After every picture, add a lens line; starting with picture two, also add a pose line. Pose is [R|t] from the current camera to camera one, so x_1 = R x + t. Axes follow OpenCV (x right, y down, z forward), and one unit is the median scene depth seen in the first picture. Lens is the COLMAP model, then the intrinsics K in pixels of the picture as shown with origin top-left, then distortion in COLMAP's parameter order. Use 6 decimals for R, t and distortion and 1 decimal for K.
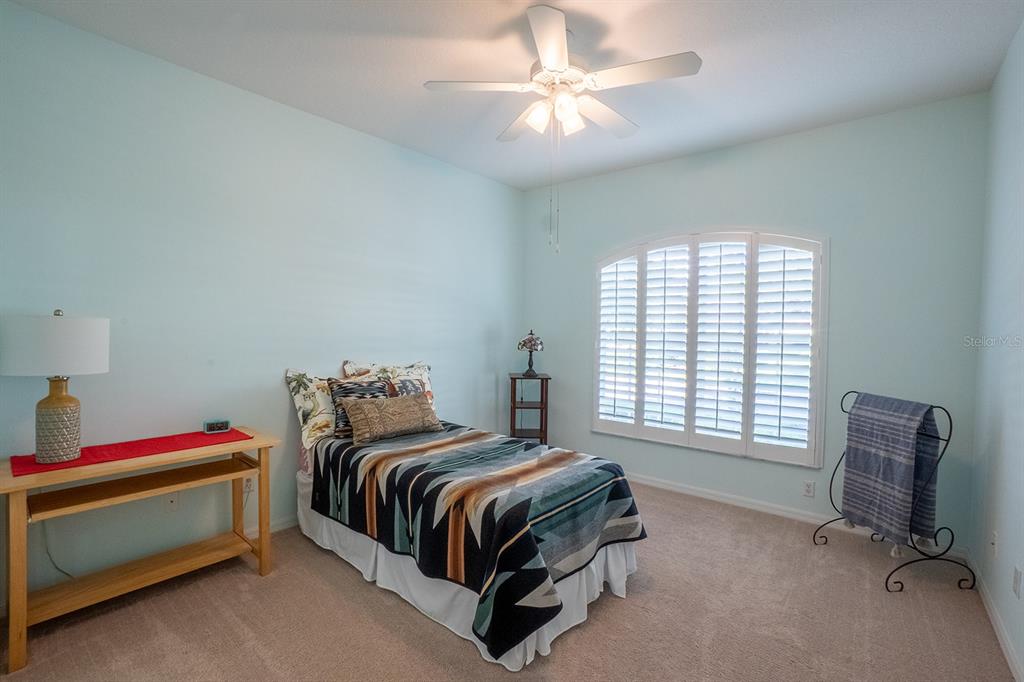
lens RADIAL K [[459.0, 0, 514.1], [0, 459.0, 337.8], [0, 0, 1]] dist [-0.024849, 0.001421]
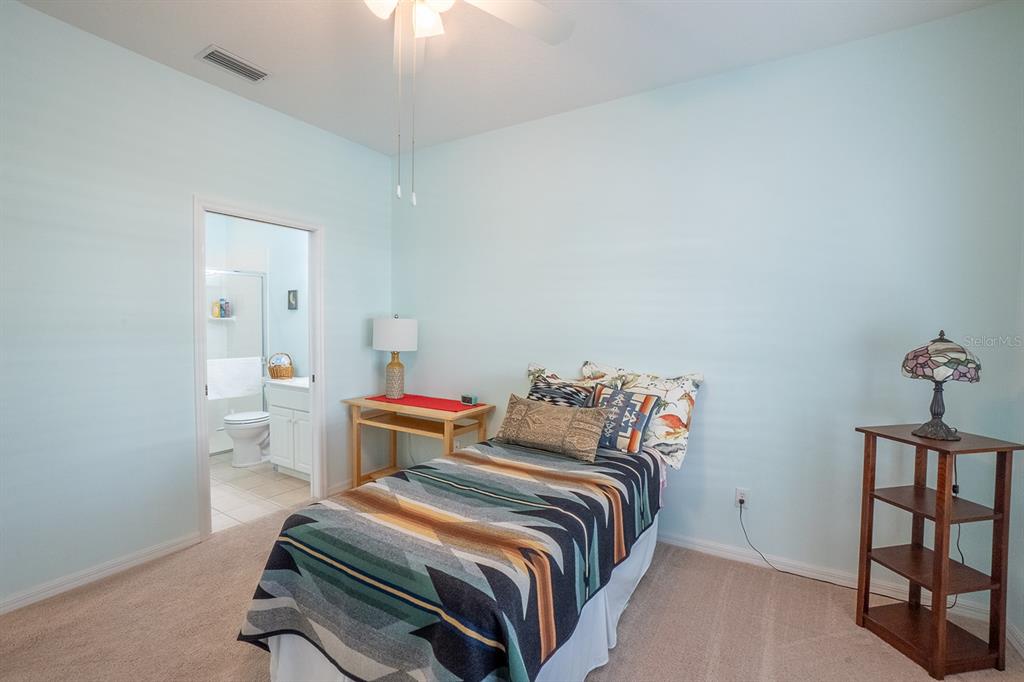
lens RADIAL K [[459.0, 0, 492.6], [0, 459.0, 338.2], [0, 0, 1]] dist [-0.024849, 0.001421]
pose [[0.112988, 0.021041, -0.993374, 0.649207], [-0.028087, 0.999444, 0.017975, -0.008949], [0.993199, 0.025870, 0.113516, 0.879785]]
